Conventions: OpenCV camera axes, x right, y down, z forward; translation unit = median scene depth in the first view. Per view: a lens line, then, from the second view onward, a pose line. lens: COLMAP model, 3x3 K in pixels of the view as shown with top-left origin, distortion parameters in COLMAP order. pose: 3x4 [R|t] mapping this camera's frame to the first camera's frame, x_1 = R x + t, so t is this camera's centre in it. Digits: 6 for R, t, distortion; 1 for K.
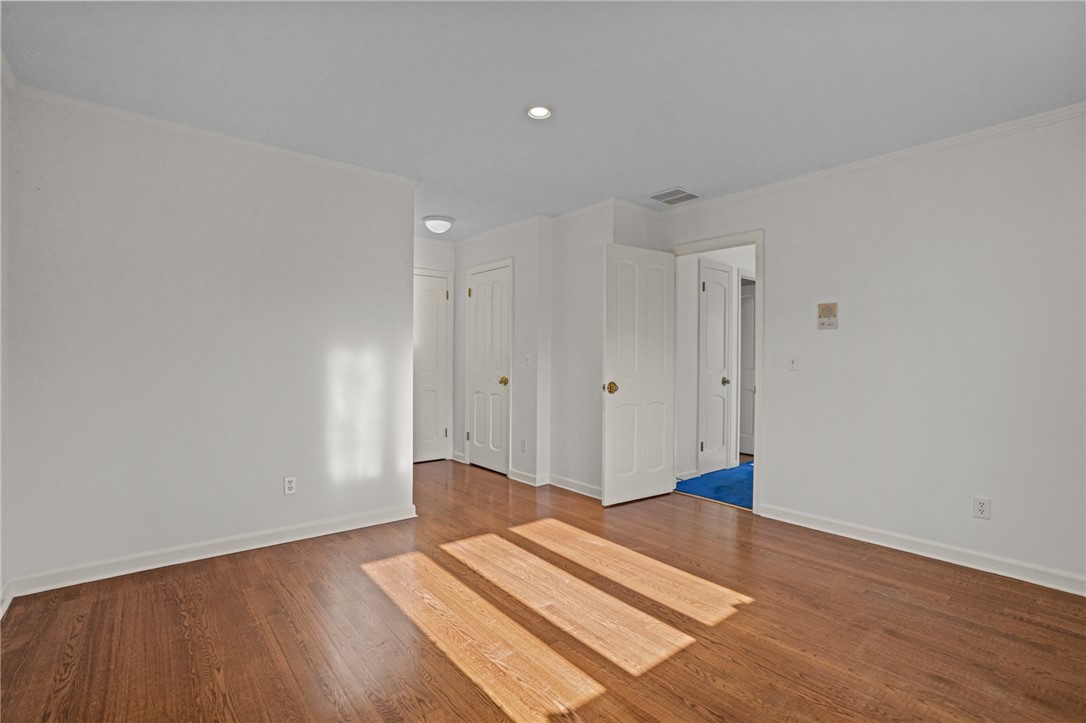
lens RADIAL K [[506.3, 0, 534.4], [0, 506.3, 352.7], [0, 0, 1]] dist [-0.019687, 0.000426]
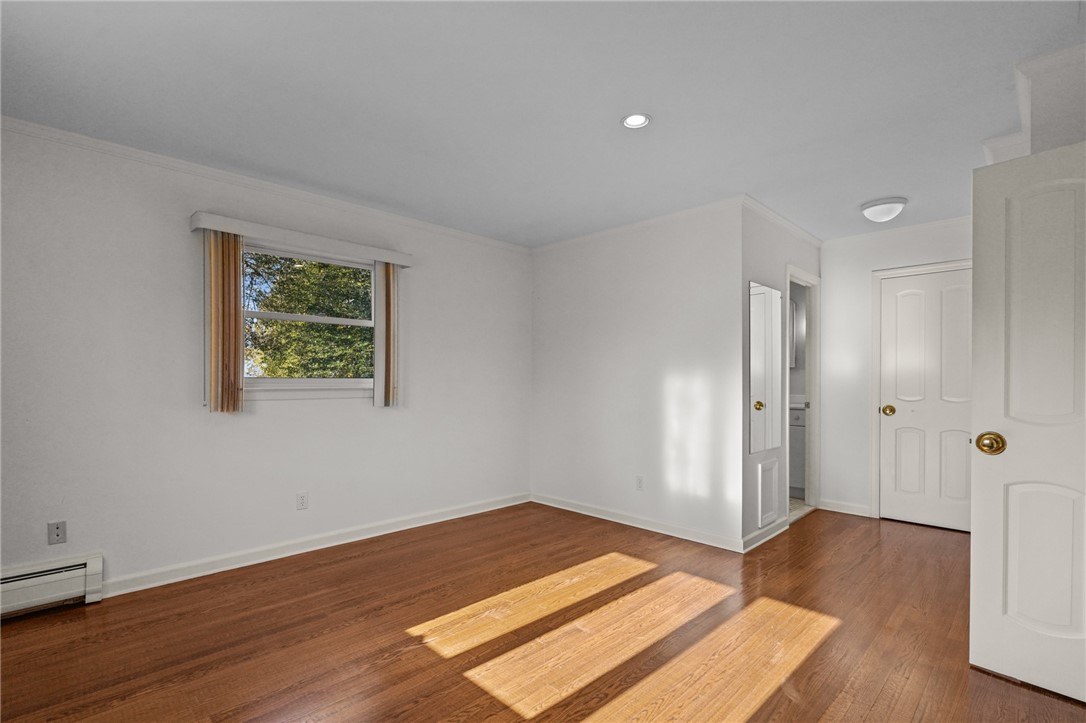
lens RADIAL K [[506.3, 0, 555.2], [0, 506.3, 377.2], [0, 0, 1]] dist [-0.019687, 0.000426]
pose [[0.120692, -0.013816, -0.992594, 0.915501], [-0.002052, 0.999898, -0.014167, 0.013997], [0.992688, 0.003747, 0.120651, 0.743473]]
